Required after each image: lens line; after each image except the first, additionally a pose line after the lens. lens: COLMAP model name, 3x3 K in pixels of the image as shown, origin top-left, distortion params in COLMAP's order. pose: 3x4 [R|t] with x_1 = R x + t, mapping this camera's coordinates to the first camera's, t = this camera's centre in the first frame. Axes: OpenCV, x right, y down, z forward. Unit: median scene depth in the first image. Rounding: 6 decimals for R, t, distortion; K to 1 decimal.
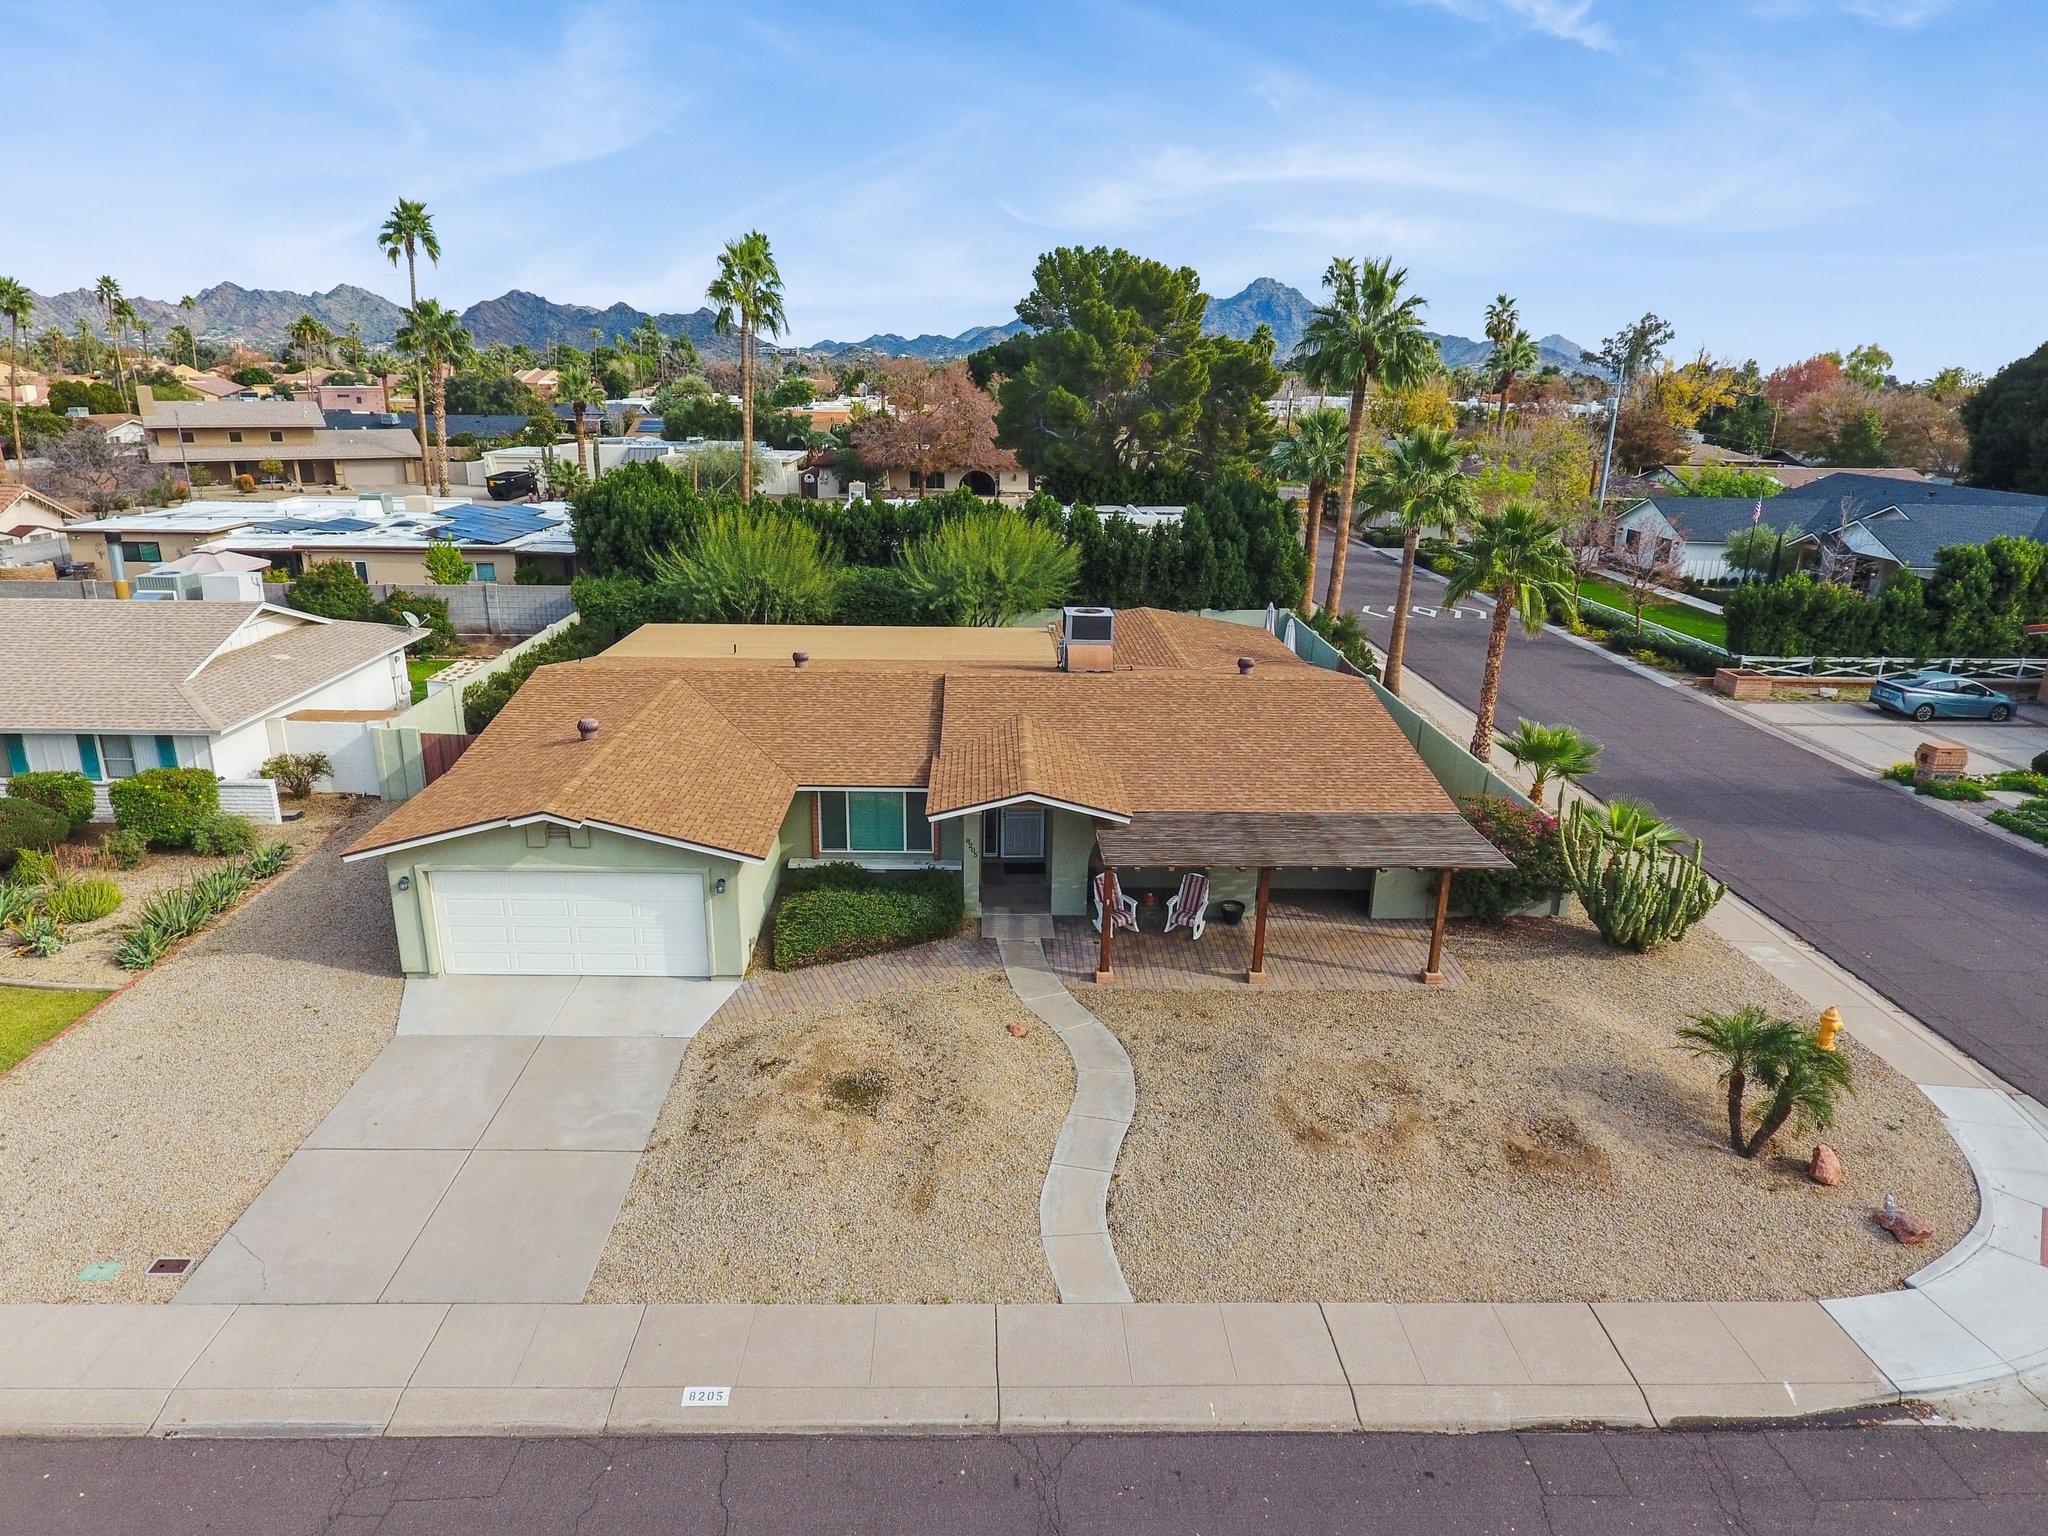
lens RADIAL K [[1192.0, 0, 1005.7], [0, 1192.0, 757.6], [0, 0, 1]] dist [-0.003344, 0.000048]
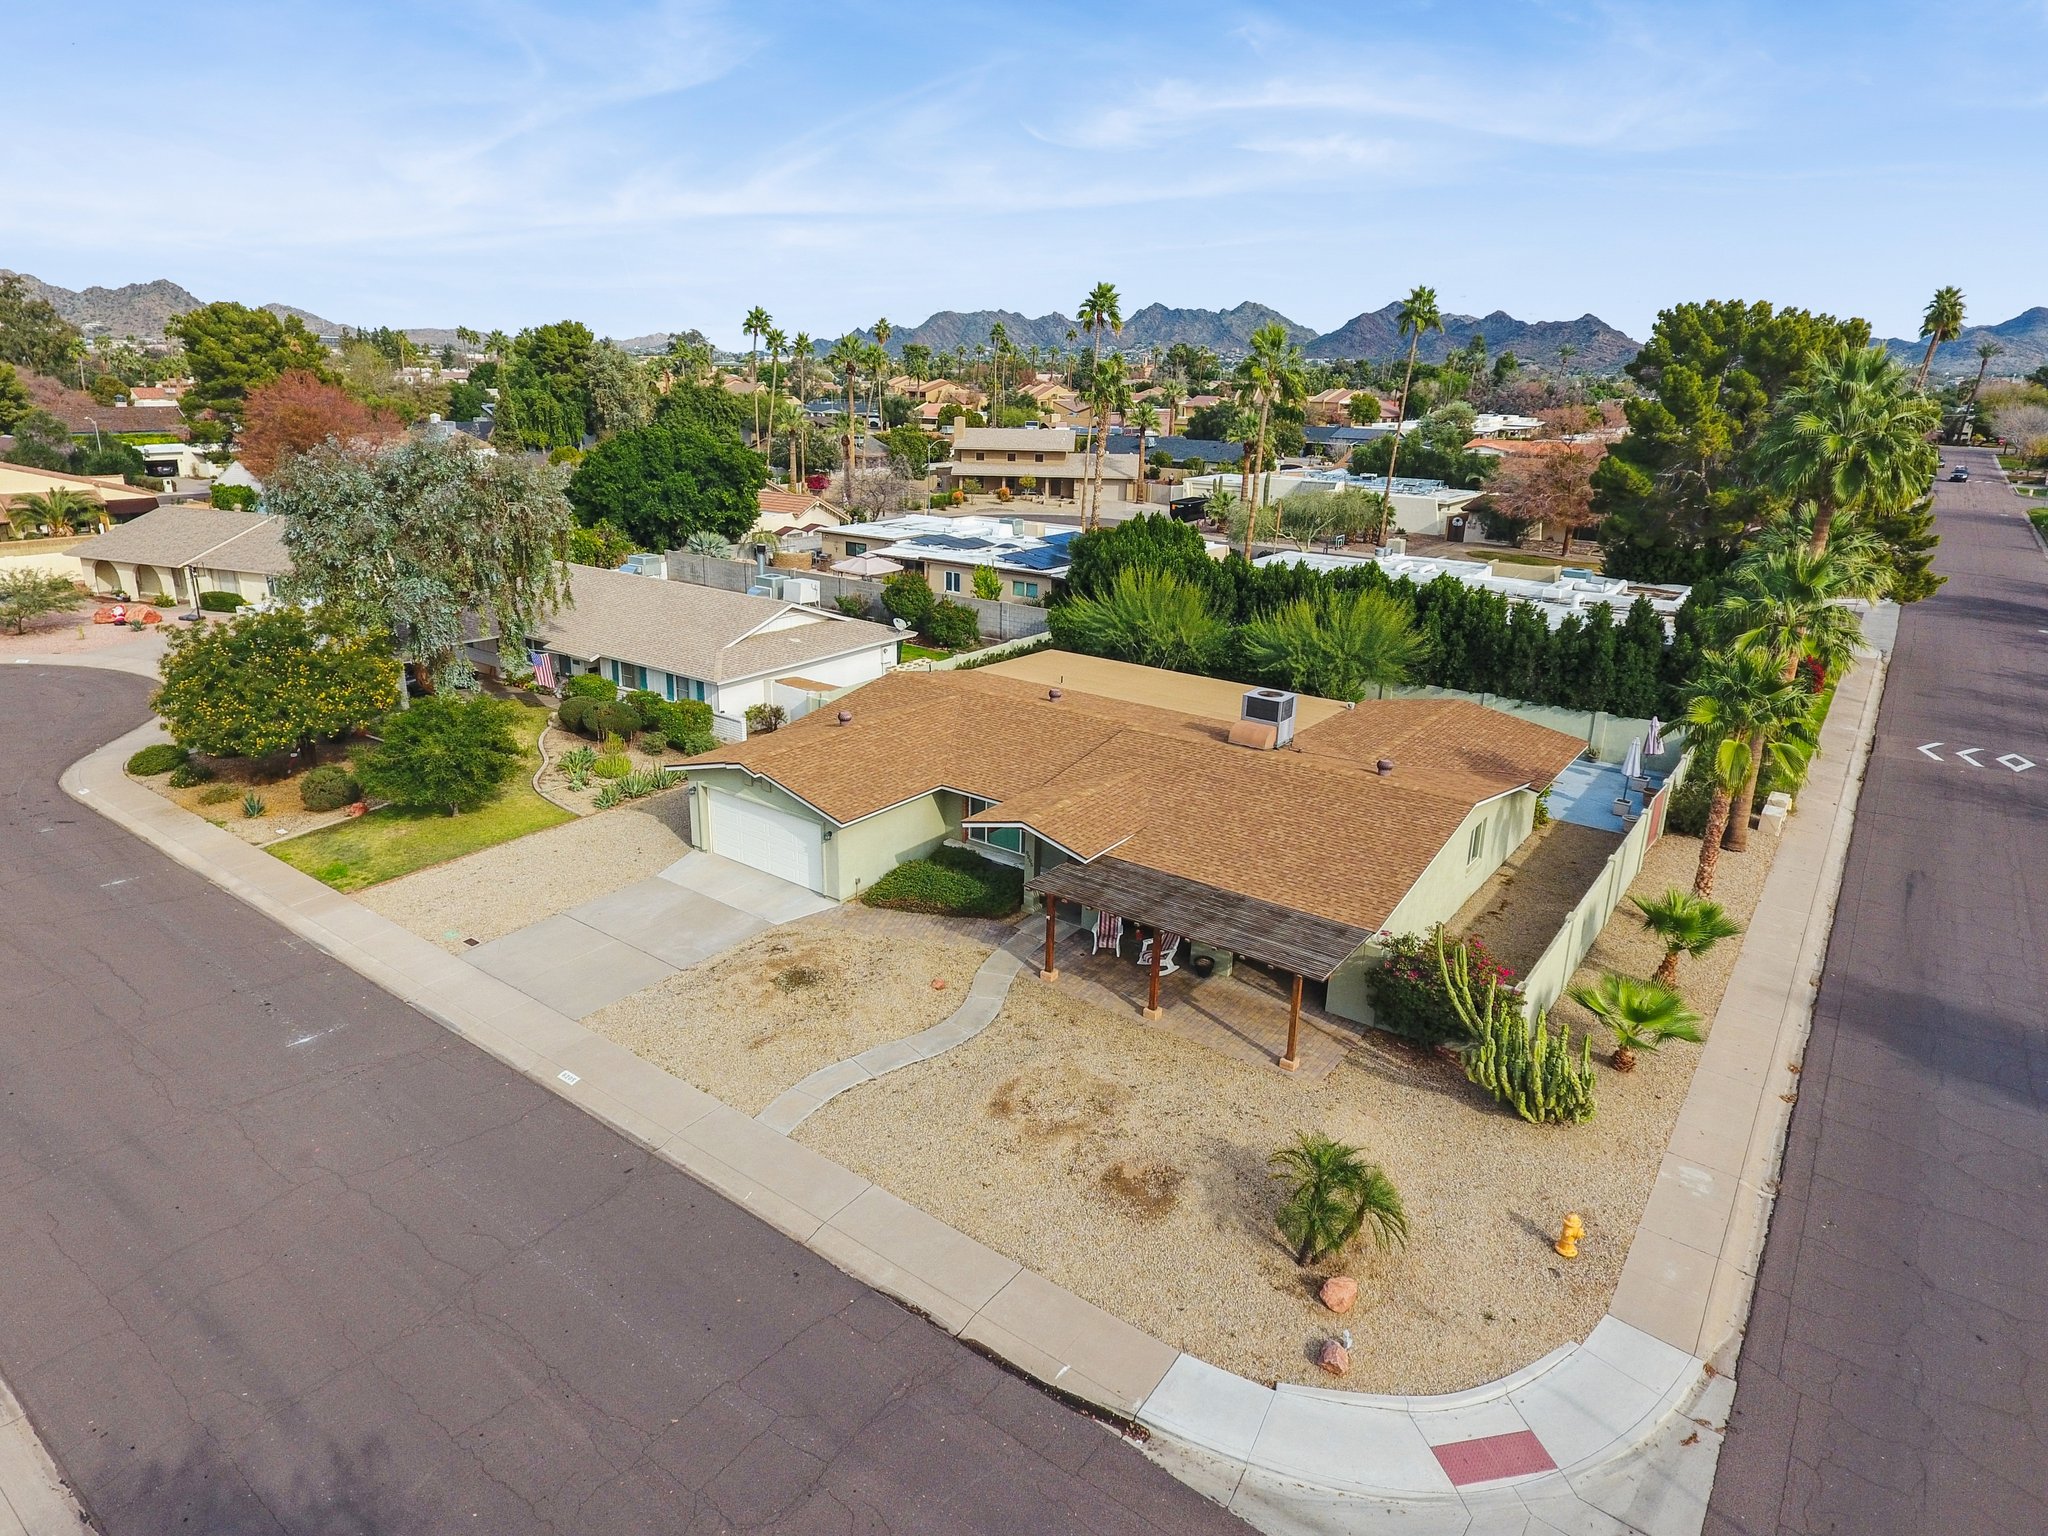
lens RADIAL K [[1188.1, 0, 1011.4], [0, 1188.1, 765.0], [0, 0, 1]] dist [-0.001397, -0.001618]
pose [[0.788617, 0.191760, -0.584219, 0.678458], [-0.192185, 0.979395, 0.062047, -0.098727], [0.584079, 0.063347, 0.809221, -0.065025]]
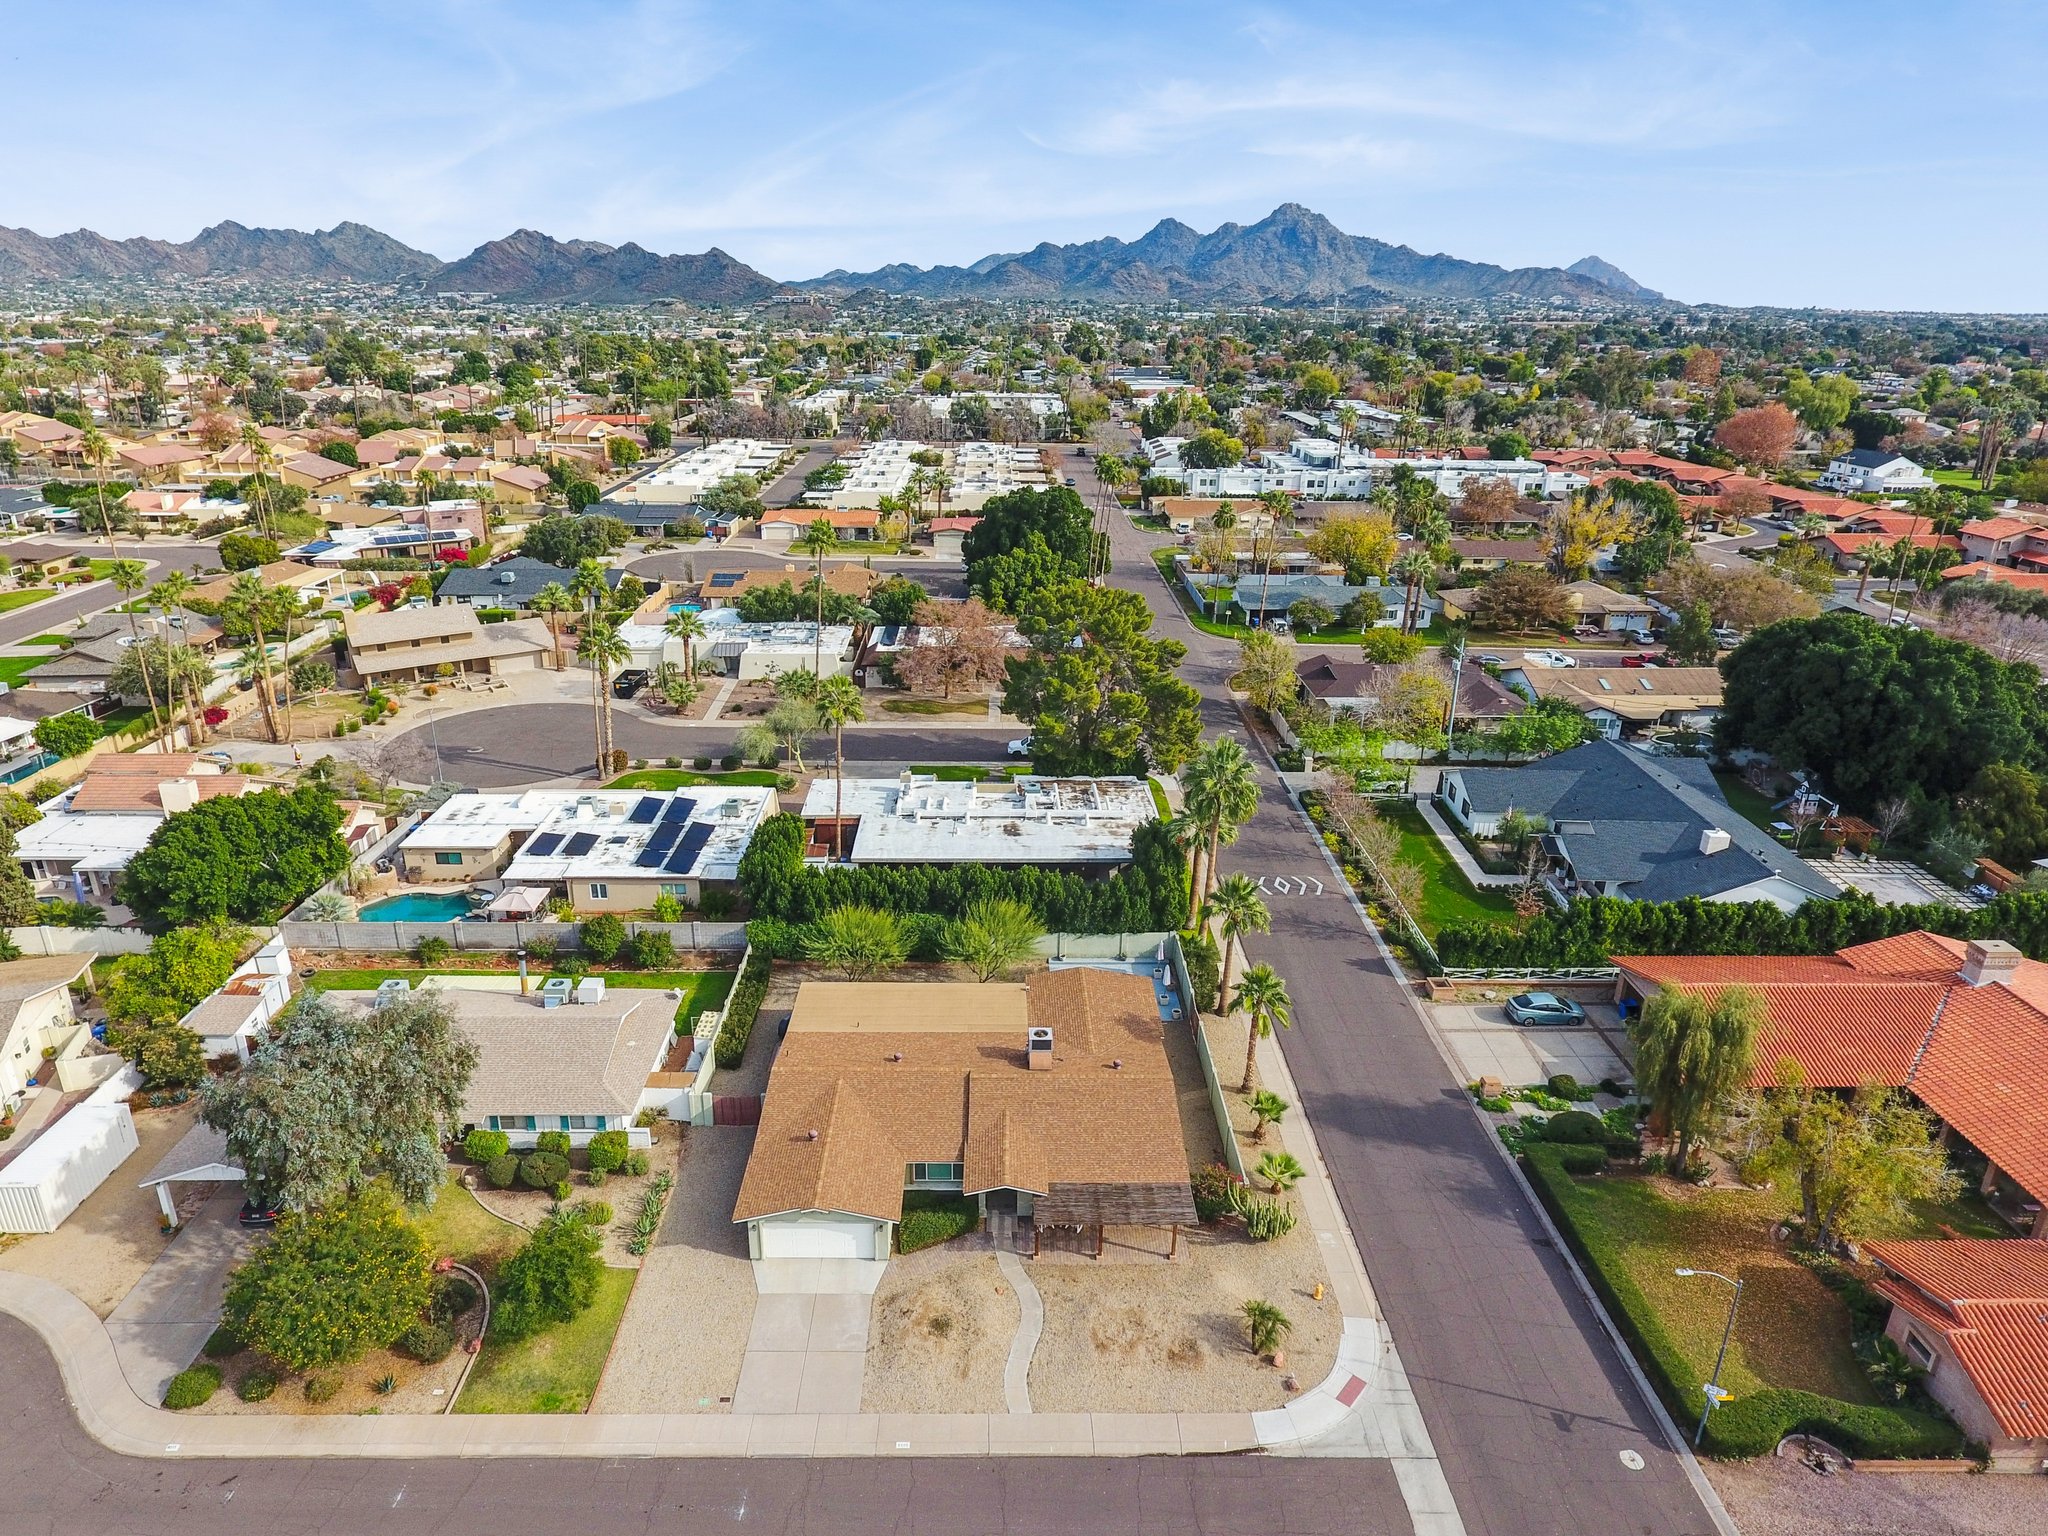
lens RADIAL K [[1192.6, 0, 1014.5], [0, 1192.6, 776.0], [0, 0, 1]] dist [-0.002131, -0.000951]
pose [[0.999976, -0.000125, -0.006857, 0.048898], [0.000542, 0.998148, 0.060830, -0.841978], [0.006837, -0.060833, 0.998125, -1.216661]]
